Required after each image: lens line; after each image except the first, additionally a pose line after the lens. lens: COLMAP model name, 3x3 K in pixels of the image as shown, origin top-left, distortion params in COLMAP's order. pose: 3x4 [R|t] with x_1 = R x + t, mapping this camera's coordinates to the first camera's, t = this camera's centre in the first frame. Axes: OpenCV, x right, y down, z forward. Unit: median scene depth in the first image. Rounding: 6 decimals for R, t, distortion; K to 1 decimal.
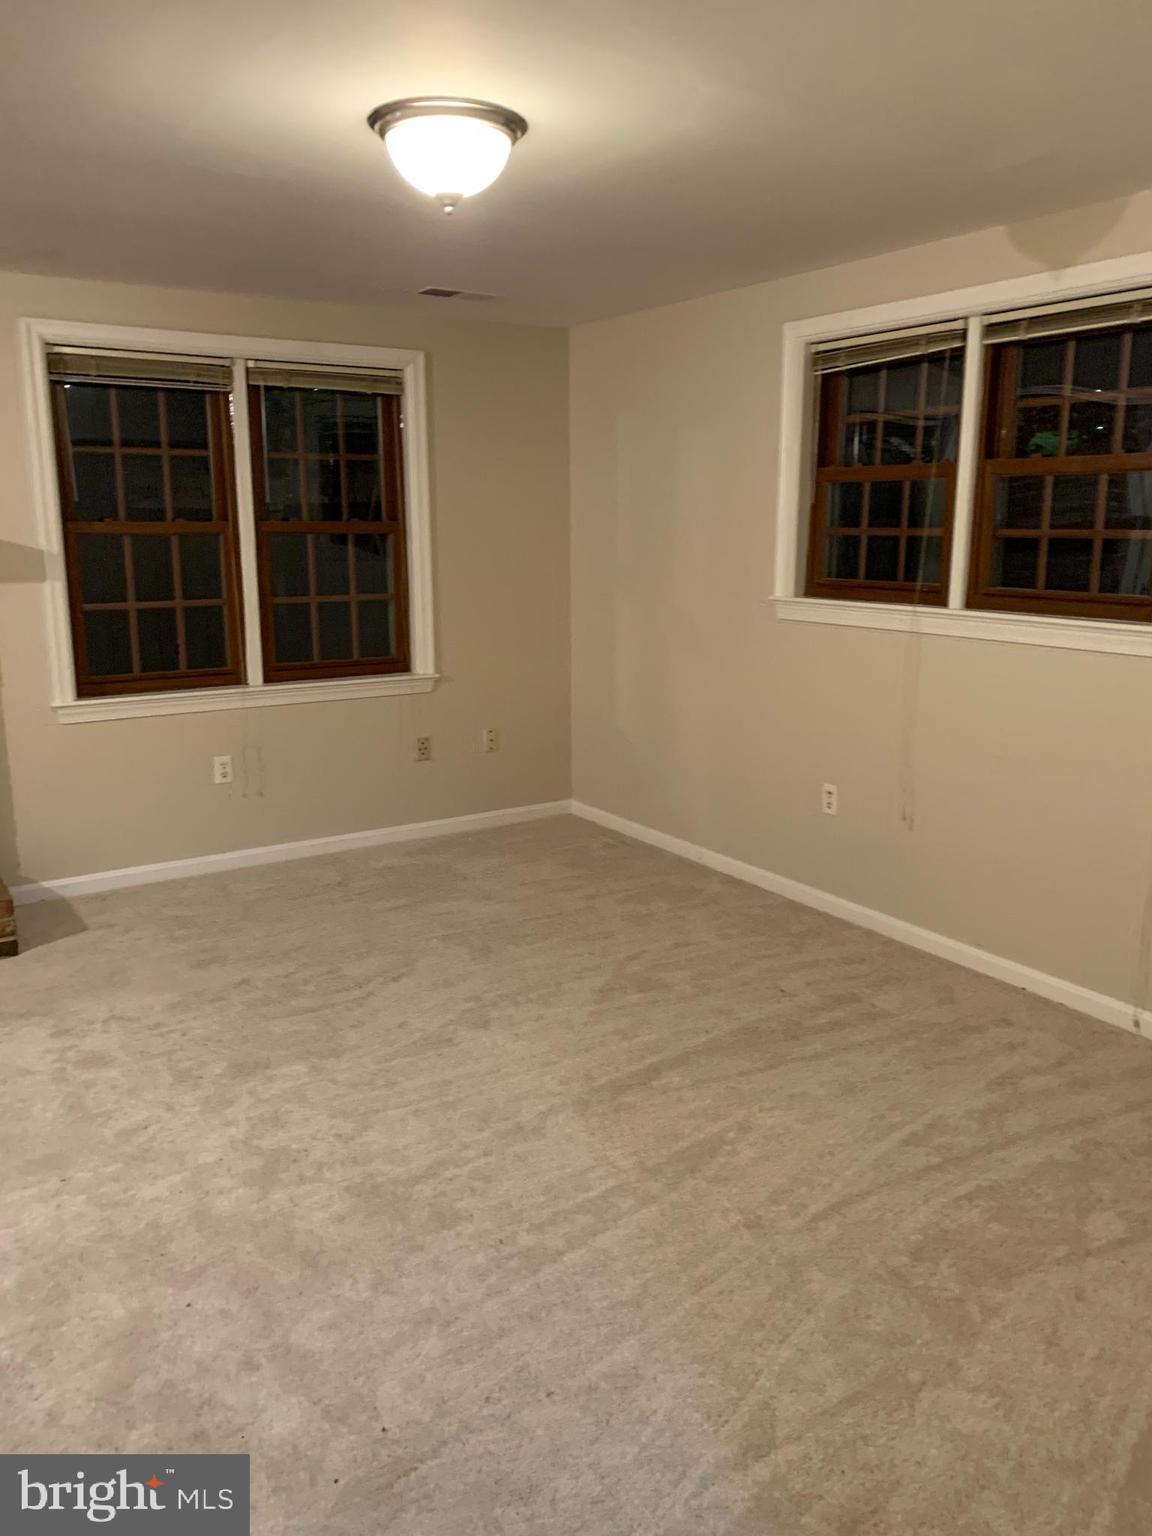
lens RADIAL K [[1168.9, 0, 575.6], [0, 1168.9, 761.6], [0, 0, 1]] dist [0.014389, -0.014042]
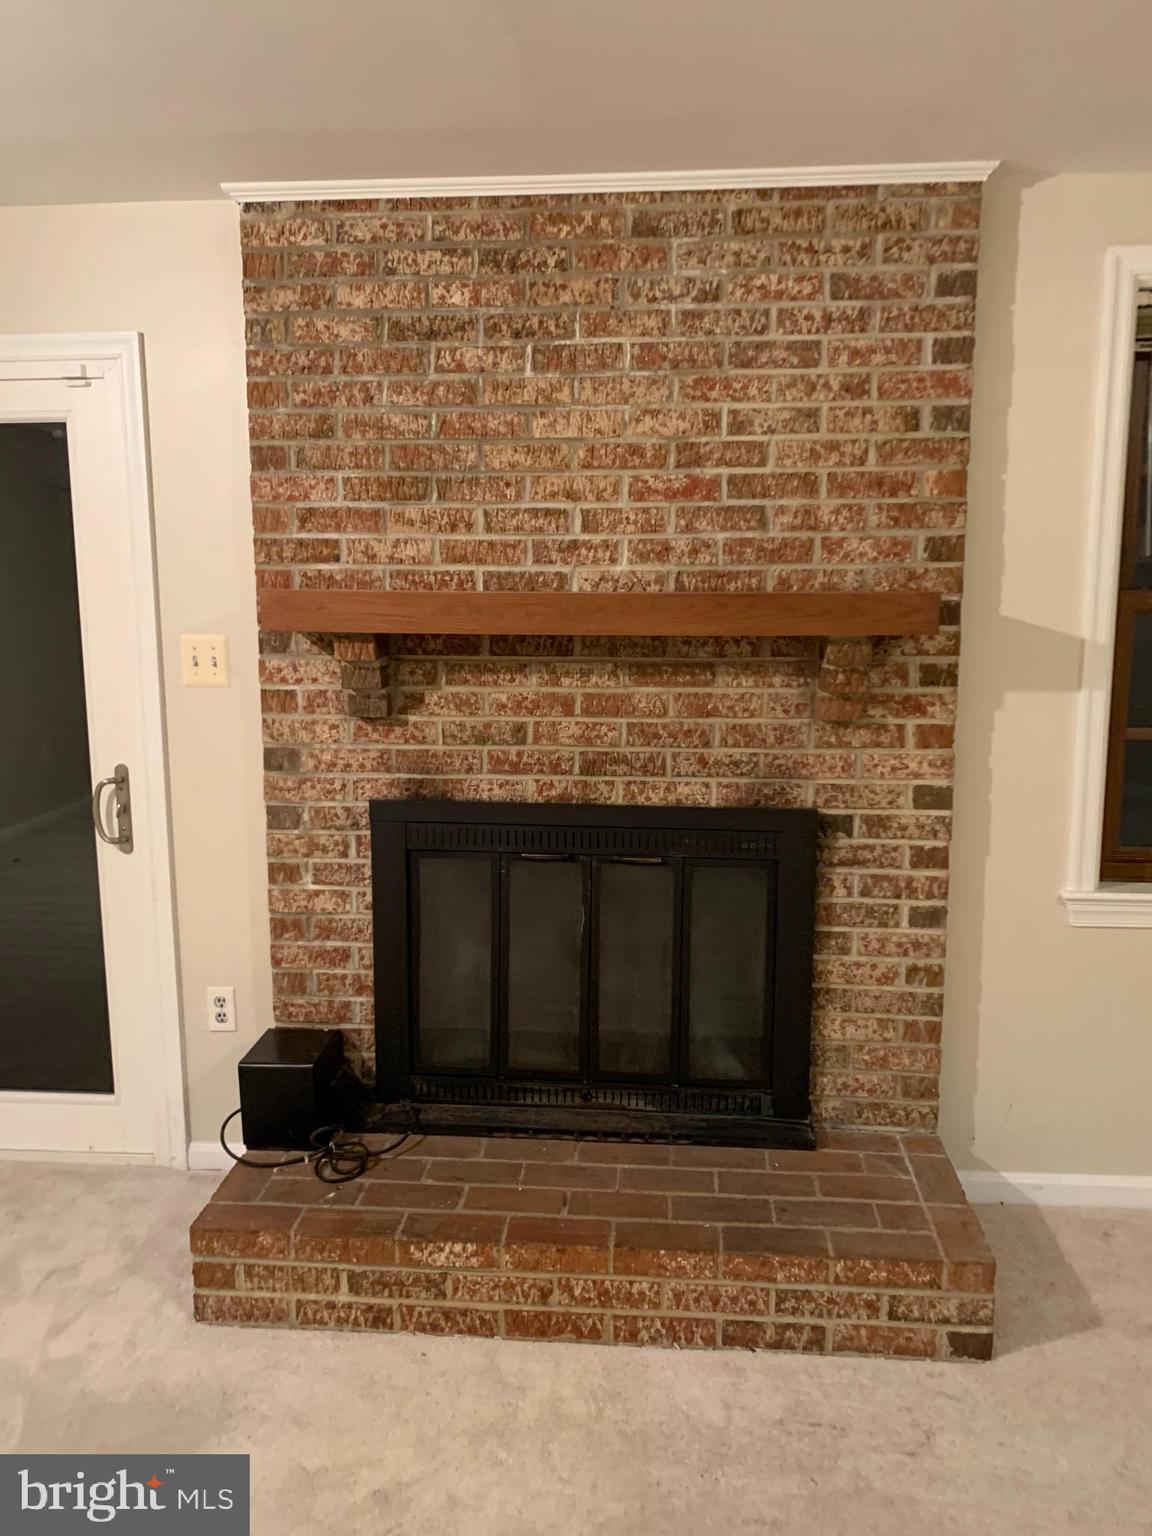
lens RADIAL K [[1168.9, 0, 581.7], [0, 1168.9, 755.5], [0, 0, 1]] dist [0.014389, -0.014042]
pose [[0.788744, 0.088468, -0.608322, -0.285800], [-0.116350, 0.993188, -0.006419, -0.087461], [0.603610, 0.075841, 0.793664, 0.375629]]
